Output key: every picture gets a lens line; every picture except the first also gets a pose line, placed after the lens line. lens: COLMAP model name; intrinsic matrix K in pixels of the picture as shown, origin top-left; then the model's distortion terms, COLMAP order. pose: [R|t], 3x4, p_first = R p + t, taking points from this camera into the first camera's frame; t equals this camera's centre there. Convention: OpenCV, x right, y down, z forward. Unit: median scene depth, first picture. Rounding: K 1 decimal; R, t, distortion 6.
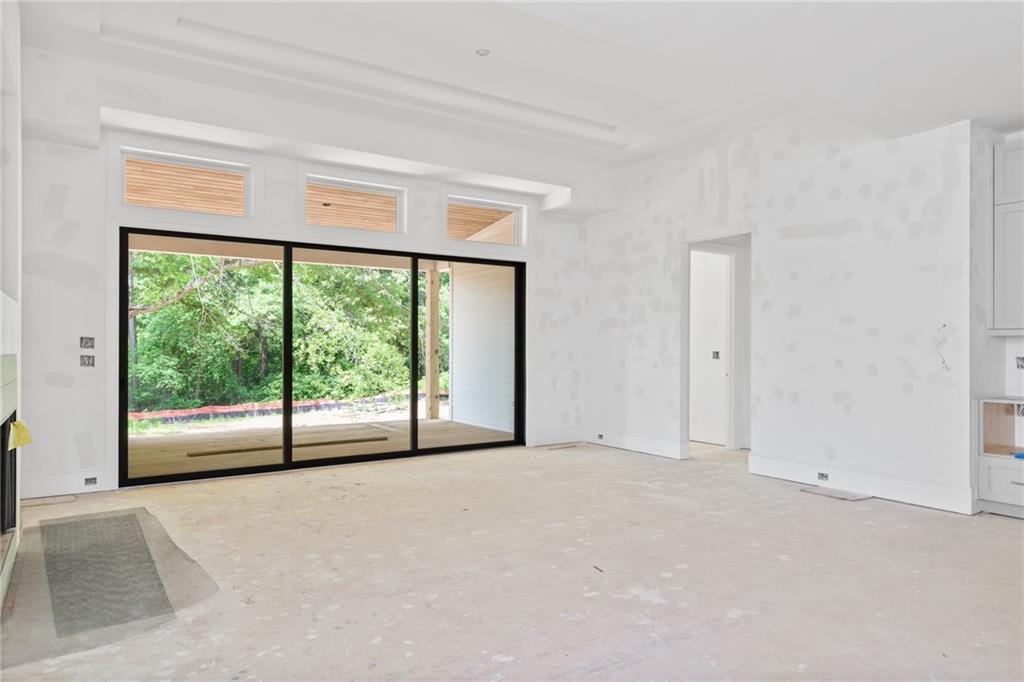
lens RADIAL K [[658.9, 0, 514.2], [0, 658.9, 343.1], [0, 0, 1]] dist [0.014752, -0.001289]
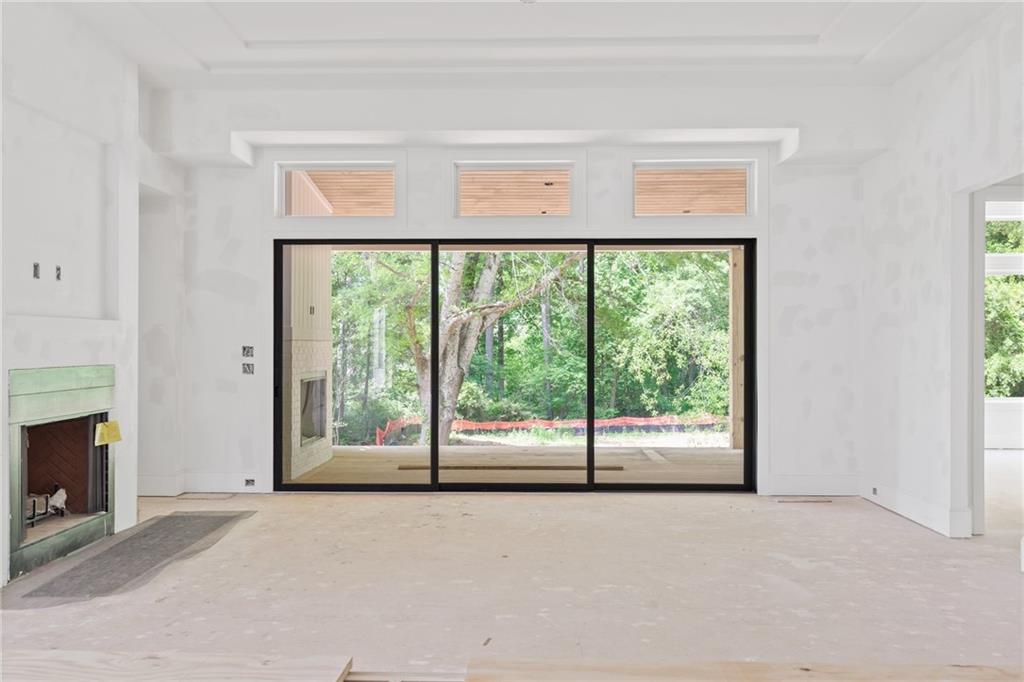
lens RADIAL K [[878.4, 0, 510.9], [0, 878.4, 341.6], [0, 0, 1]] dist [0.004555, 0.013675]
pose [[0.817750, -0.001468, -0.575571, 0.475329], [0.002922, 0.999994, 0.001601, -0.016420], [0.575566, -0.002991, 0.817750, 0.085025]]
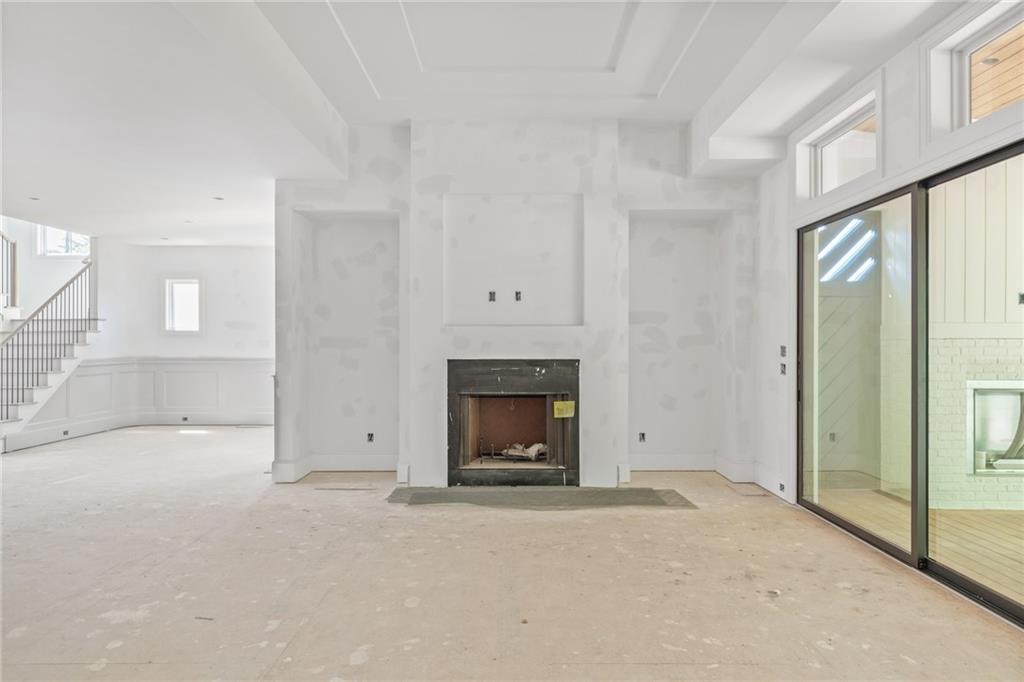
lens RADIAL K [[613.4, 0, 506.4], [0, 613.4, 342.8], [0, 0, 1]] dist [0.006944, 0.001398]
pose [[-0.568954, -0.002494, -0.822366, 0.351256], [0.005142, 0.999965, -0.006590, -0.008958], [0.822354, -0.007978, -0.568921, 1.105474]]
